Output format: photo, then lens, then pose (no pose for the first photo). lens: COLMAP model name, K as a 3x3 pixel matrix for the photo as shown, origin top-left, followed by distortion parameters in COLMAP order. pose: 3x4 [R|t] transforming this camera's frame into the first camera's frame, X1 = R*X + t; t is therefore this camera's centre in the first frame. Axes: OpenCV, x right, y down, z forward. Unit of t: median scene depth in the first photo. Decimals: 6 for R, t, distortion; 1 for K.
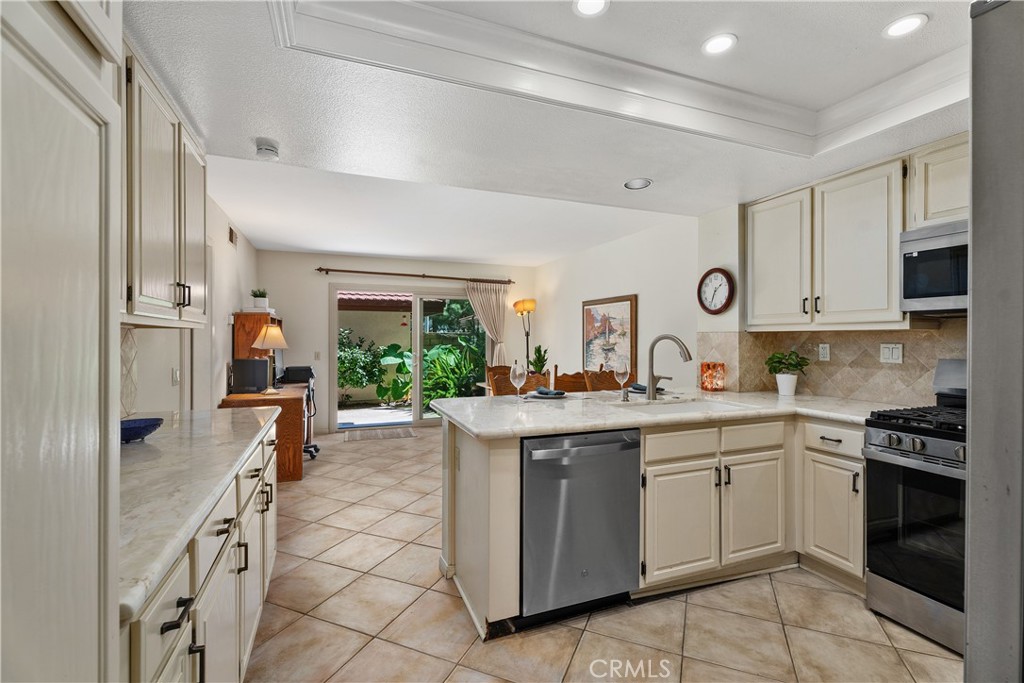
lens RADIAL K [[456.2, 0, 513.9], [0, 456.2, 337.7], [0, 0, 1]] dist [0.000576, -0.000771]
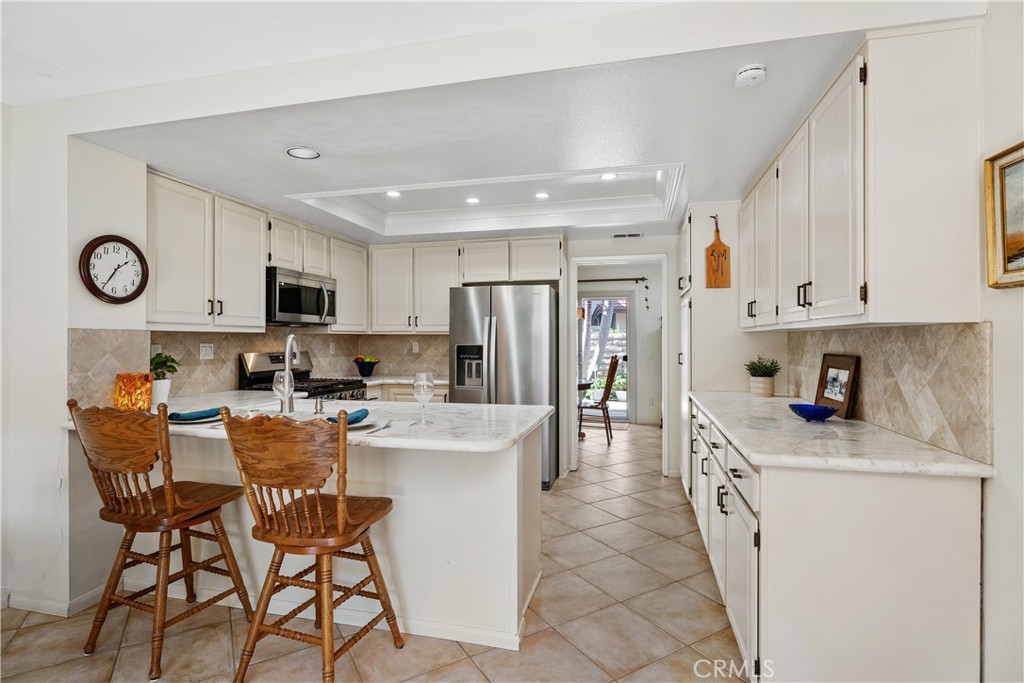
lens RADIAL K [[504.0, 0, 512.6], [0, 504.0, 332.6], [0, 0, 1]] dist [-0.008782, 0.000136]
pose [[-0.809594, 0.009614, 0.586911, -0.292843], [0.000814, 0.999883, -0.015256, 0.002730], [-0.586989, -0.011873, -0.809508, 0.769922]]
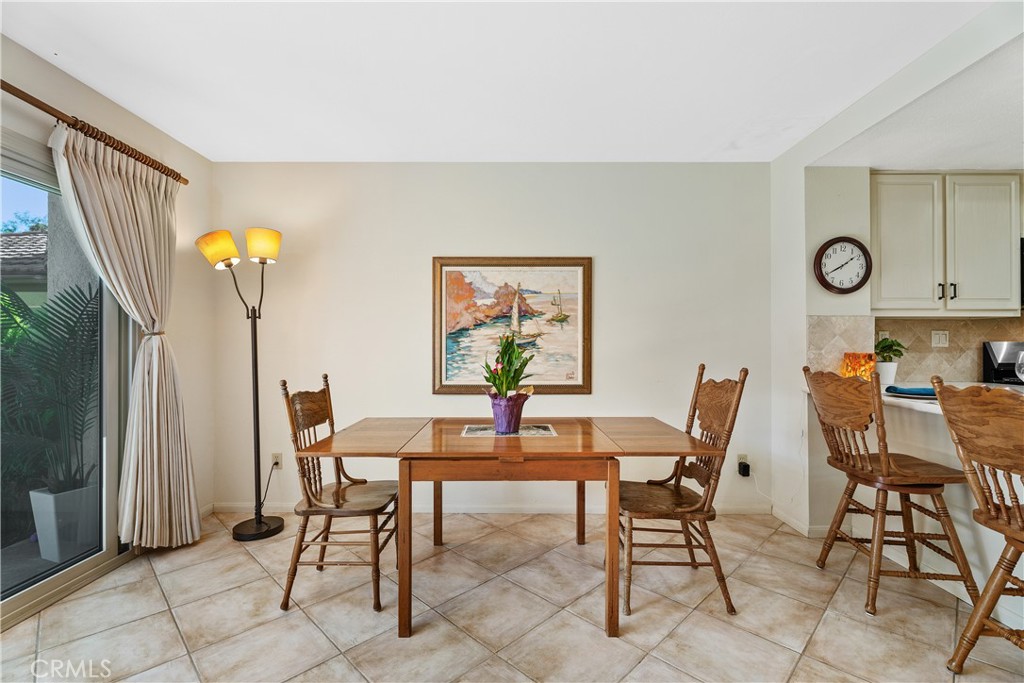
lens RADIAL K [[456.2, 0, 511.3], [0, 456.2, 344.3], [0, 0, 1]] dist [0.000576, -0.000771]
pose [[0.378671, 0.002493, 0.925528, -0.327103], [-0.000987, 0.999997, -0.002290, 0.025323], [-0.925531, -0.000046, 0.378672, 0.758511]]
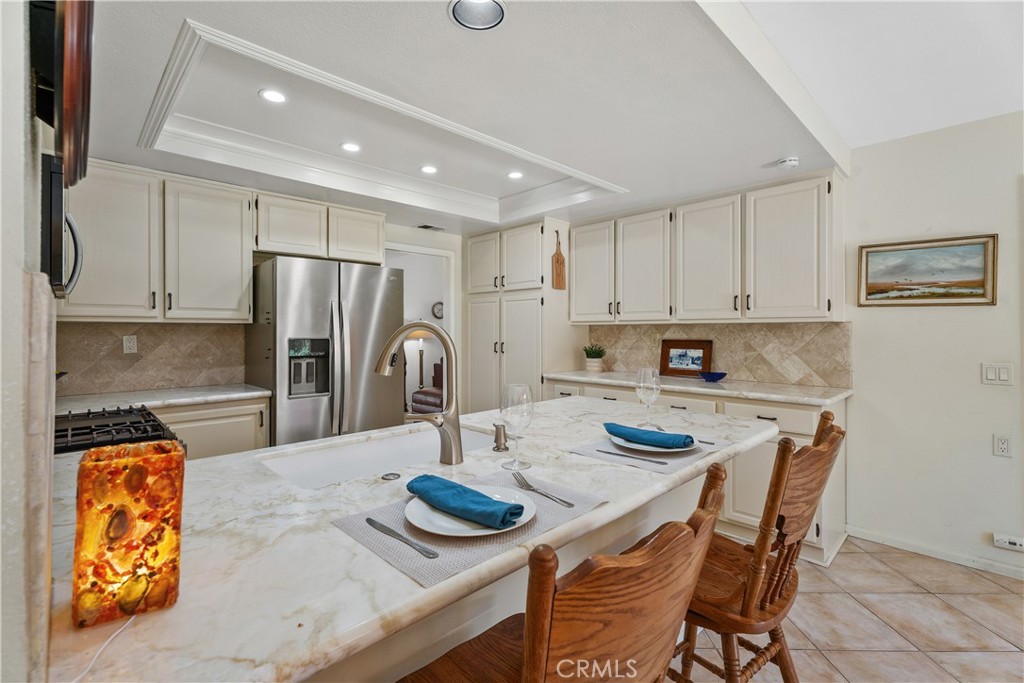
lens RADIAL K [[456.2, 0, 518.2], [0, 456.2, 334.2], [0, 0, 1]] dist [0.000576, -0.000771]
pose [[-0.925829, 0.005011, -0.377911, 0.212189], [0.002914, 0.999977, 0.006119, 0.002805], [0.377933, 0.004564, -0.925822, 0.744401]]
